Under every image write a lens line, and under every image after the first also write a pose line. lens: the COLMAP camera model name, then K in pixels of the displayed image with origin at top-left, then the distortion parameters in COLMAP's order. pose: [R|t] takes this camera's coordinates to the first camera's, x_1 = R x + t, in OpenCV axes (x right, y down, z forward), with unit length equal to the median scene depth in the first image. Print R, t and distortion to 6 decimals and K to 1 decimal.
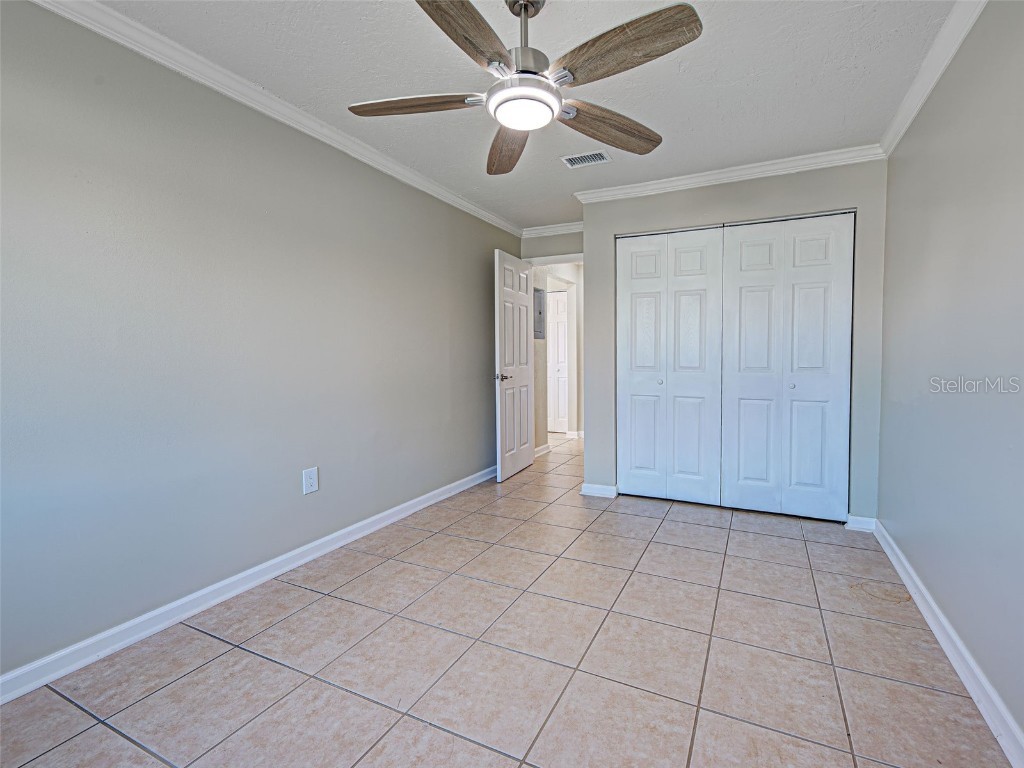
lens RADIAL K [[467.2, 0, 524.0], [0, 467.2, 397.8], [0, 0, 1]] dist [0.010250, -0.000414]
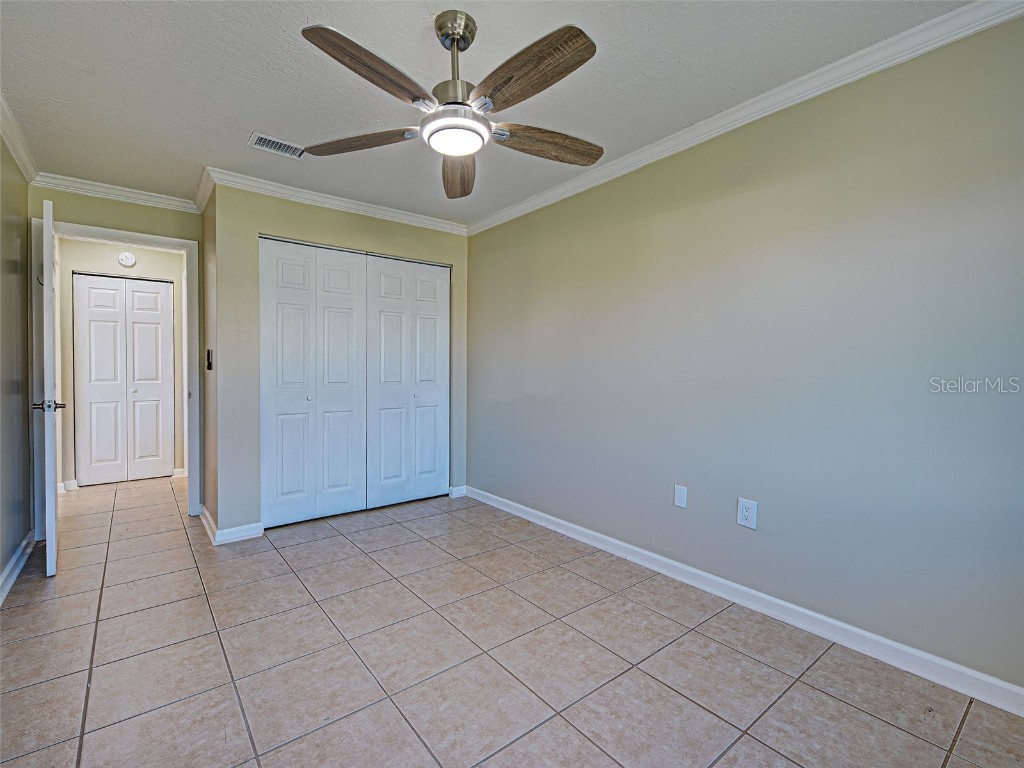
lens RADIAL K [[467.2, 0, 524.0], [0, 467.2, 397.8], [0, 0, 1]] dist [0.010250, -0.000414]
pose [[0.434660, -0.051690, 0.899110, -0.431157], [0.081229, 0.996532, 0.018021, -0.017508], [-0.896924, 0.065201, 0.437352, 0.207942]]
